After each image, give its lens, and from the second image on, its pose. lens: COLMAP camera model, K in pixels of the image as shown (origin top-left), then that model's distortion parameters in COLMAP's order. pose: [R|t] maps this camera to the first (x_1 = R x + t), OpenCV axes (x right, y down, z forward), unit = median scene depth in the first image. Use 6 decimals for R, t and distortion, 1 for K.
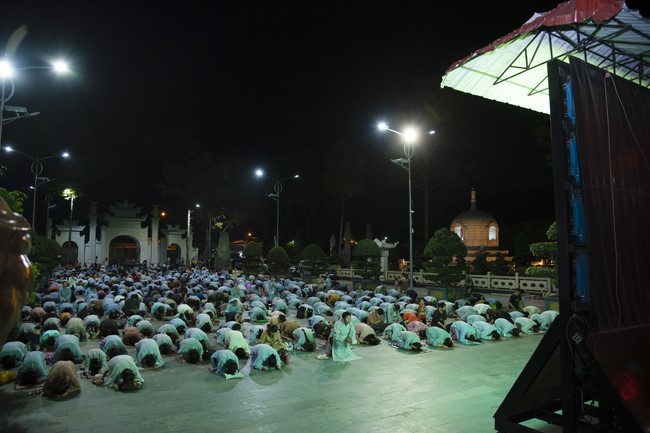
lens RADIAL K [[453.3, 0, 325.0], [0, 453.3, 216.5], [0, 0, 1]] dist [-0.105437, 0.062333]
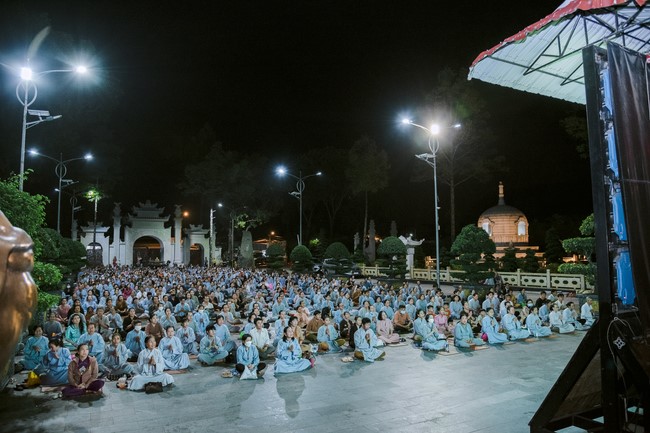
lens RADIAL K [[459.6, 0, 325.0], [0, 459.6, 216.5], [0, 0, 1]] dist [-0.103331, 0.061171]
pose [[0.998573, -0.015070, -0.051240, -0.000153], [0.015372, 0.999867, 0.005510, -0.001763], [0.051150, -0.006290, 0.998671, 0.005804]]
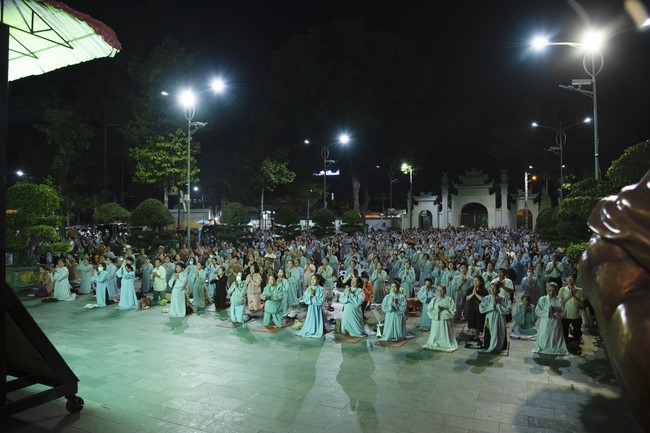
lens RADIAL K [[465.9, 0, 325.0], [0, 465.9, 216.5], [0, 0, 1]] dist [-0.111098, 0.067951]
pose [[0.579315, -0.012976, -0.815000, 0.572990], [0.073391, 0.996642, 0.036300, 0.028261], [0.811793, -0.080843, 0.578322, 0.315765]]
